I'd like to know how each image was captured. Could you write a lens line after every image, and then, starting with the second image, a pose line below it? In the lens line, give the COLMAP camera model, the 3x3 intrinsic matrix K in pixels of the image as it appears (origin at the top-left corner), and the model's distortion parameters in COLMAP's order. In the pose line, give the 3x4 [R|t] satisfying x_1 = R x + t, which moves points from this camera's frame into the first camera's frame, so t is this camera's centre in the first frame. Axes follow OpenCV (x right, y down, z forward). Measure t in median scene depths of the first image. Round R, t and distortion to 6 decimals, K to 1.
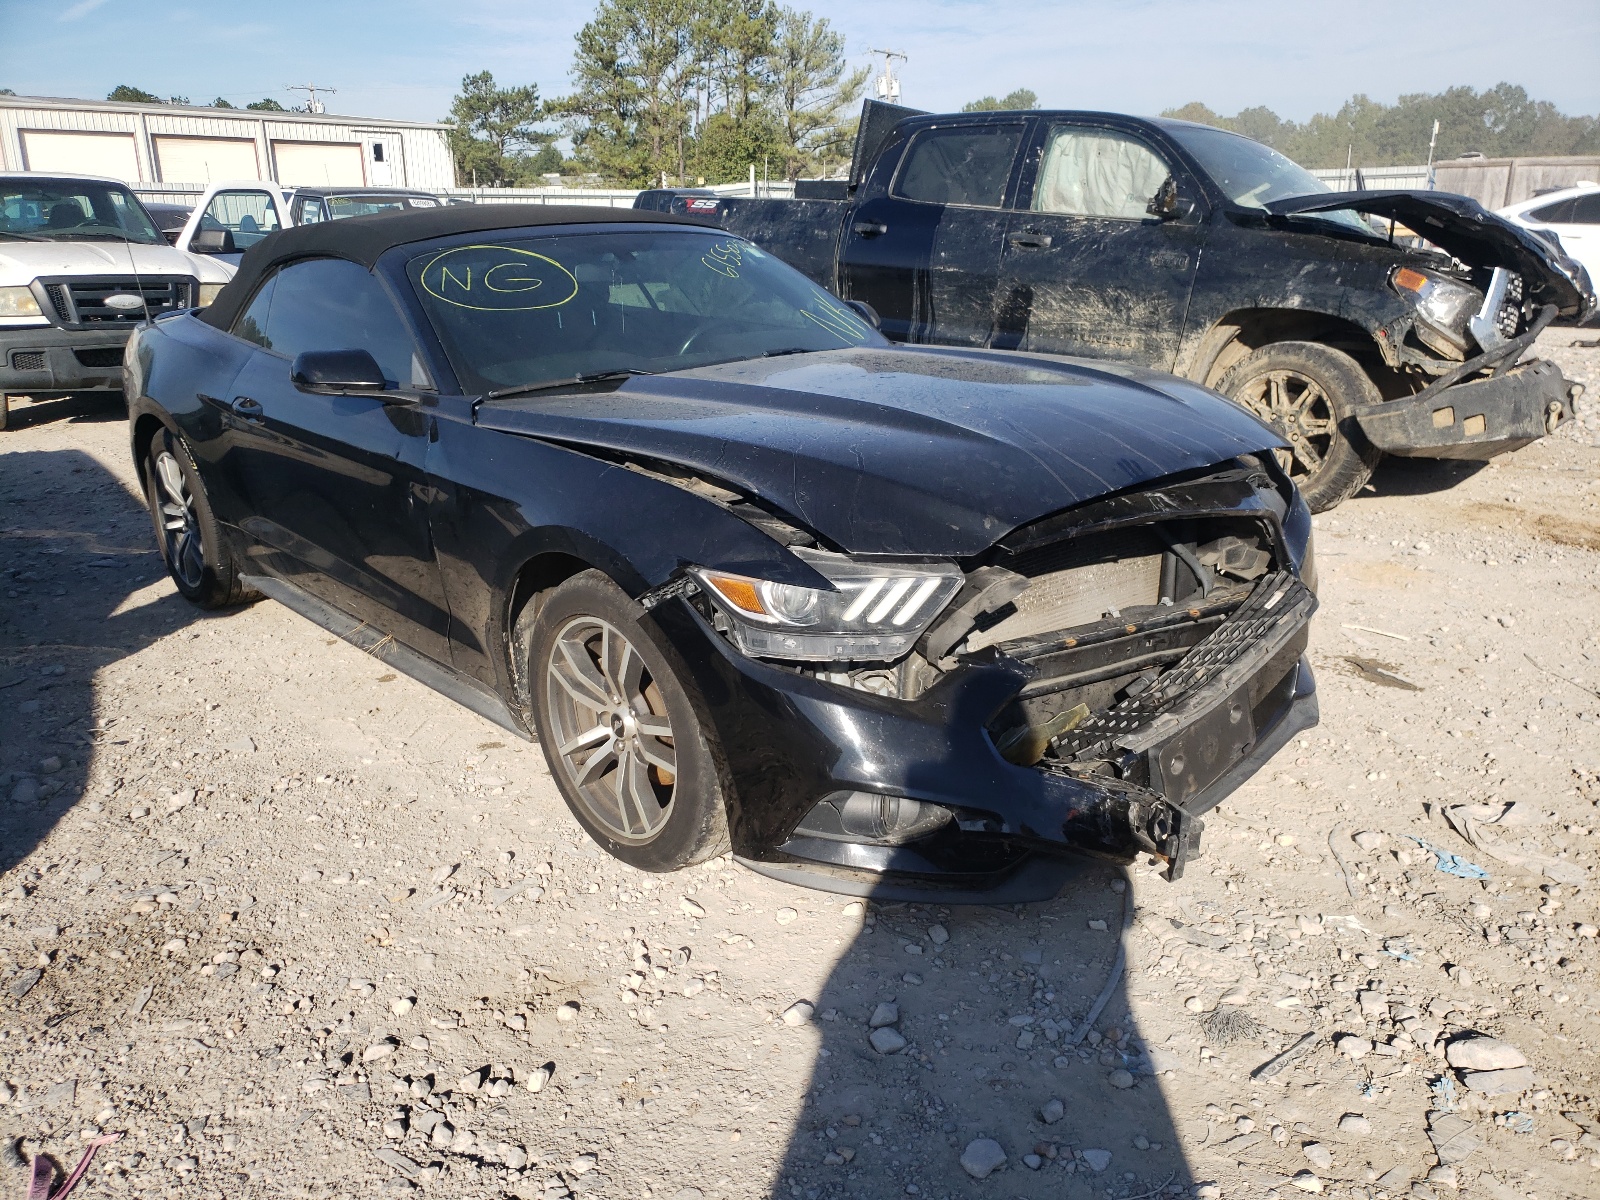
lens RADIAL K [[1223.4, 0, 800.0], [0, 1223.4, 600.0], [0, 0, 1]] dist [0.120220, -0.221462]
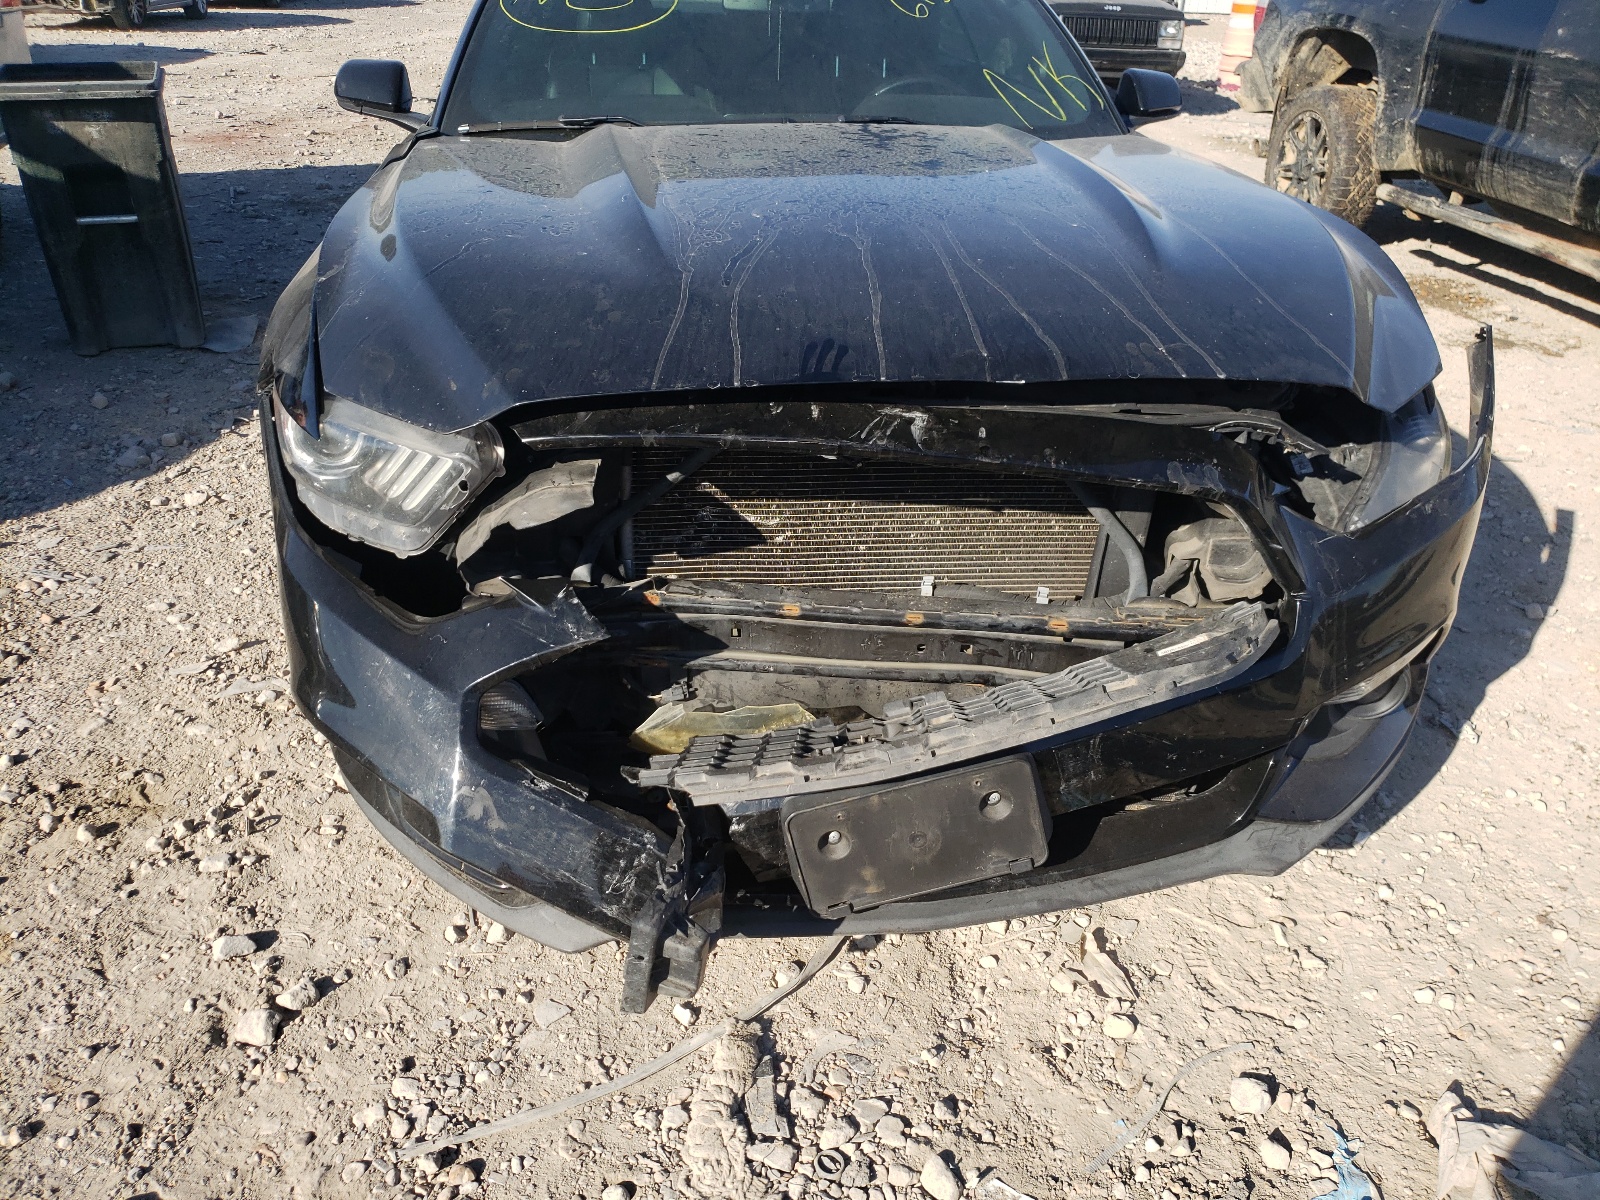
lens RADIAL K [[1223.4, 0, 800.0], [0, 1223.4, 600.0], [0, 0, 1]] dist [0.120220, -0.221462]
pose [[0.817165, 0.293054, -0.496347, 0.509707], [-0.205887, 0.952703, 0.223533, -0.109180], [0.538379, -0.080472, 0.838852, 0.431786]]
